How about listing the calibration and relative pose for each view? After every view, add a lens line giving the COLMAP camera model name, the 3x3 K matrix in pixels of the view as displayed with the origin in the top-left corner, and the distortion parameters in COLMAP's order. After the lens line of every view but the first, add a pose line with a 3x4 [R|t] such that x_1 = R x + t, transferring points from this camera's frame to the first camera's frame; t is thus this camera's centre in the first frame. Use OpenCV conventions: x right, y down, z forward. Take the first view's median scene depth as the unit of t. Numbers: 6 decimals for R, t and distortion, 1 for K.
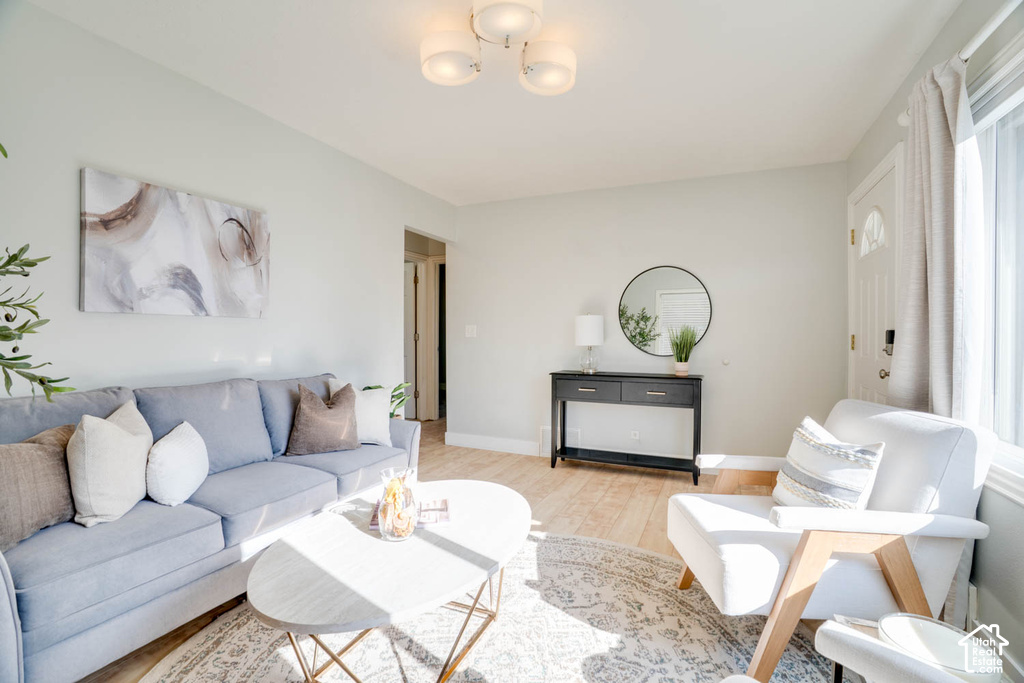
lens RADIAL K [[476.0, 0, 512.4], [0, 476.0, 336.3], [0, 0, 1]] dist [-0.038133, 0.001102]
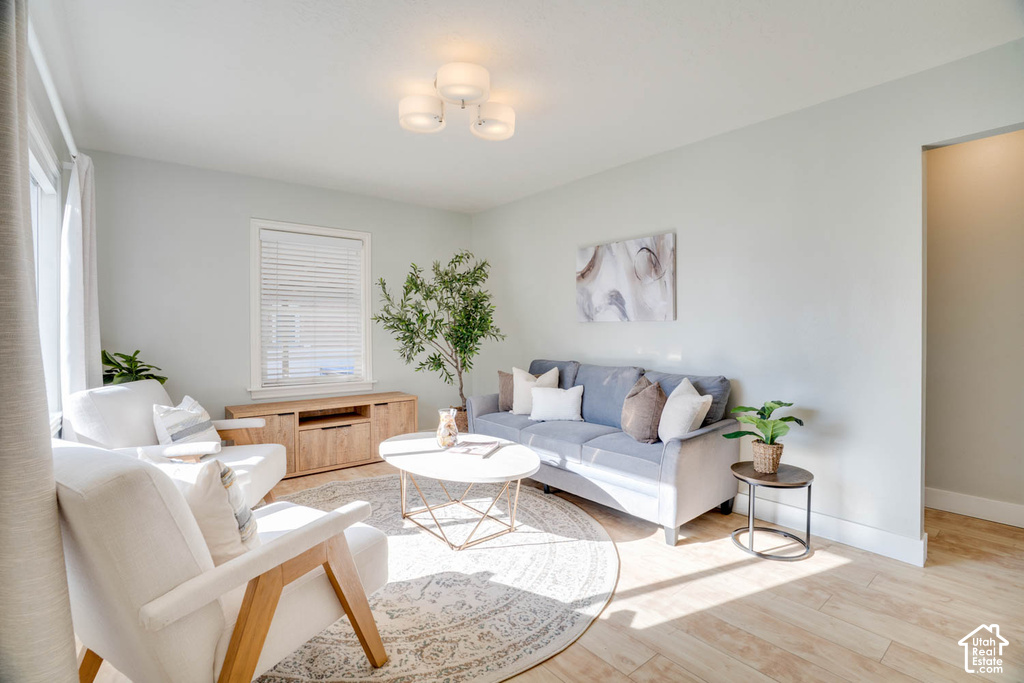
lens RADIAL K [[476.0, 0, 510.1], [0, 476.0, 340.5], [0, 0, 1]] dist [-0.038133, 0.001102]
pose [[-0.451057, 0.014428, -0.892379, 0.872987], [-0.007305, 0.999776, 0.019857, -0.011282], [0.892465, 0.015475, -0.450850, 1.415029]]
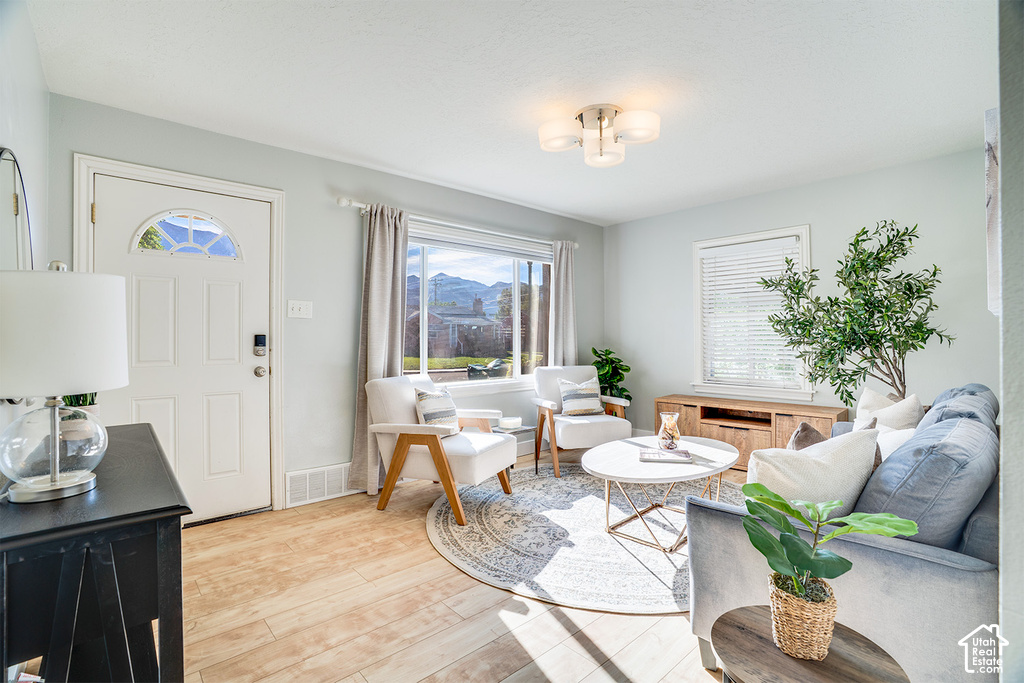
lens RADIAL K [[476.0, 0, 507.4], [0, 476.0, 337.9], [0, 0, 1]] dist [-0.038133, 0.001102]
pose [[-0.912272, -0.001342, 0.409583, -0.292034], [0.003787, 0.999924, 0.011711, -0.019143], [-0.409567, 0.012234, -0.912198, 2.027087]]
